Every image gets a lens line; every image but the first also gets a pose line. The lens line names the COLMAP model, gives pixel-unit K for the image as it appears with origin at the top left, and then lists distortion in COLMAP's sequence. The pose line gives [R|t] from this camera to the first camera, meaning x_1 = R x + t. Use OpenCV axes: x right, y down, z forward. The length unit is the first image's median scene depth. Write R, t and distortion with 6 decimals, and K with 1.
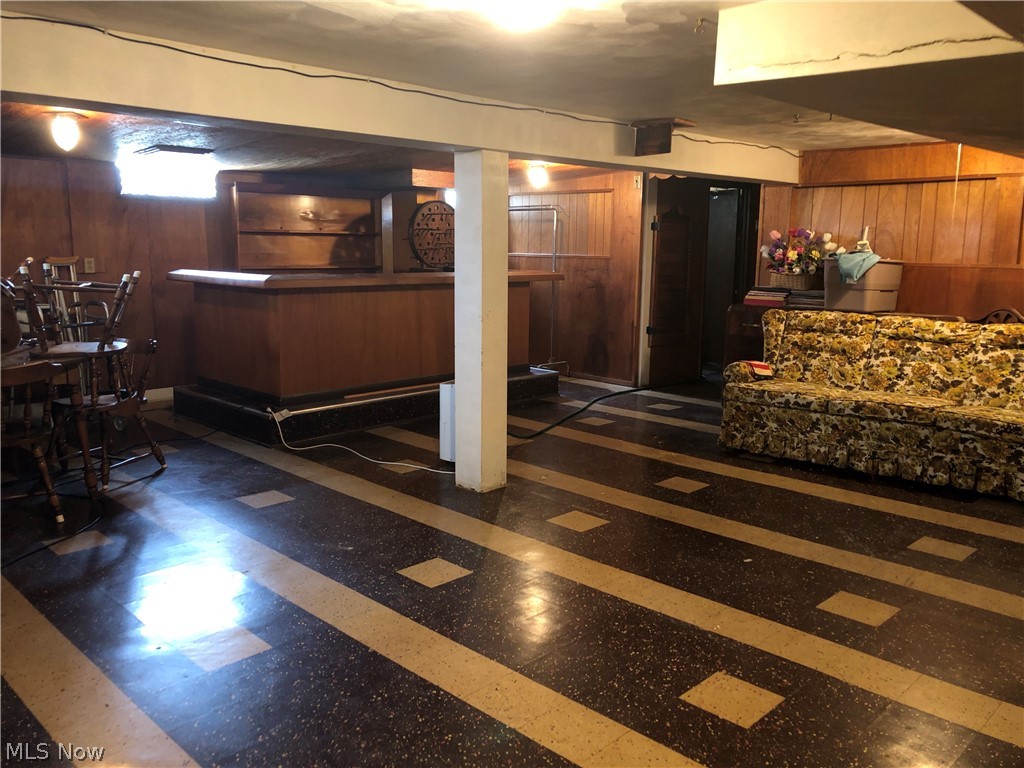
lens RADIAL K [[837.5, 0, 511.9], [0, 837.5, 384.5], [0, 0, 1]] dist [0.017942, -0.021920]
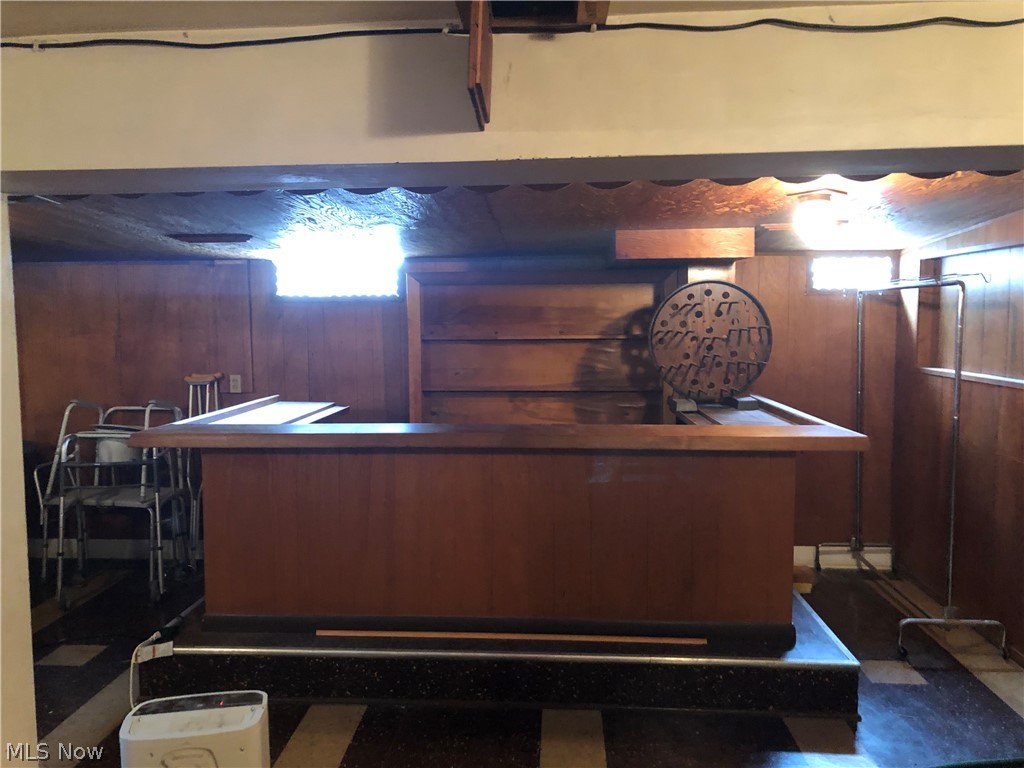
lens RADIAL K [[837.5, 0, 511.8], [0, 837.5, 384.2], [0, 0, 1]] dist [0.017942, -0.021920]
pose [[0.666567, 0.038723, -0.744439, 0.267315], [-0.109162, 0.992955, -0.046094, -0.121182], [0.737409, 0.111989, 0.666098, 0.592057]]
